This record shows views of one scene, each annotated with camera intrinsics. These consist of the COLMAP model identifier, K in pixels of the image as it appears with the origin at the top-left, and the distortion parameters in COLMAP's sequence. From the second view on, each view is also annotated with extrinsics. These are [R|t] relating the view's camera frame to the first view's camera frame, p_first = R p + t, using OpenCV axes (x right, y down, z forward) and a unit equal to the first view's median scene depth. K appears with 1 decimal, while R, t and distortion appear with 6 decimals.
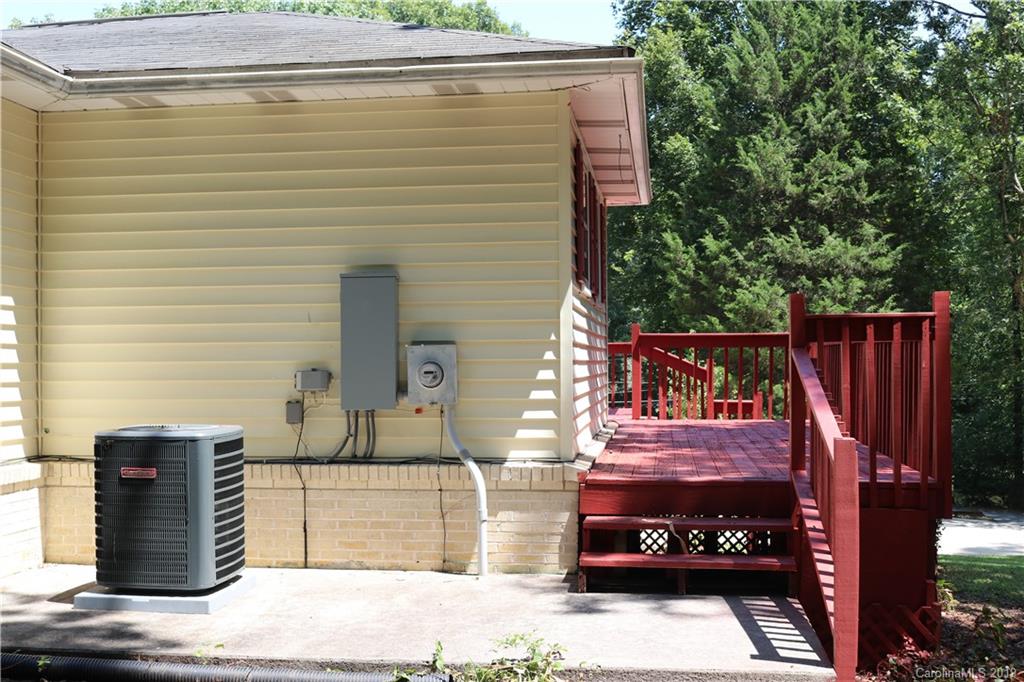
lens RADIAL K [[1351.1, 0, 511.4], [0, 1351.1, 341.3], [0, 0, 1]] dist [-0.087823, 0.000000]
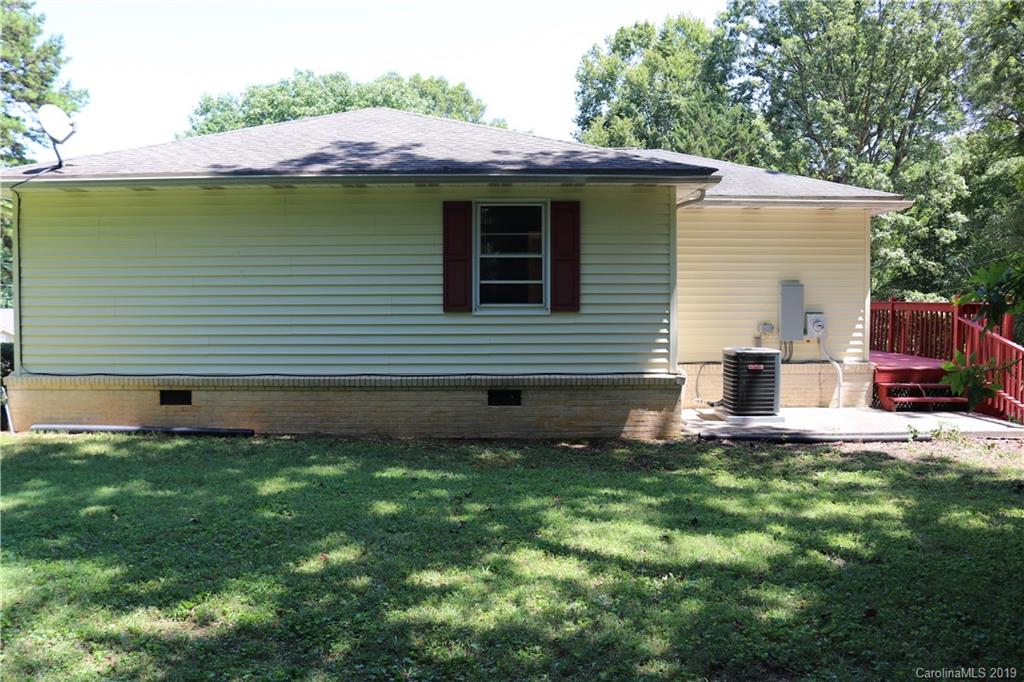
lens RADIAL K [[875.4, 0, 513.1], [0, 875.4, 340.1], [0, 0, 1]] dist [-0.134119, 0.081633]
pose [[0.990315, -0.003677, 0.138788, -0.813564], [-0.004120, 0.998431, 0.055852, -0.034835], [-0.138775, -0.055882, 0.988746, -0.454911]]
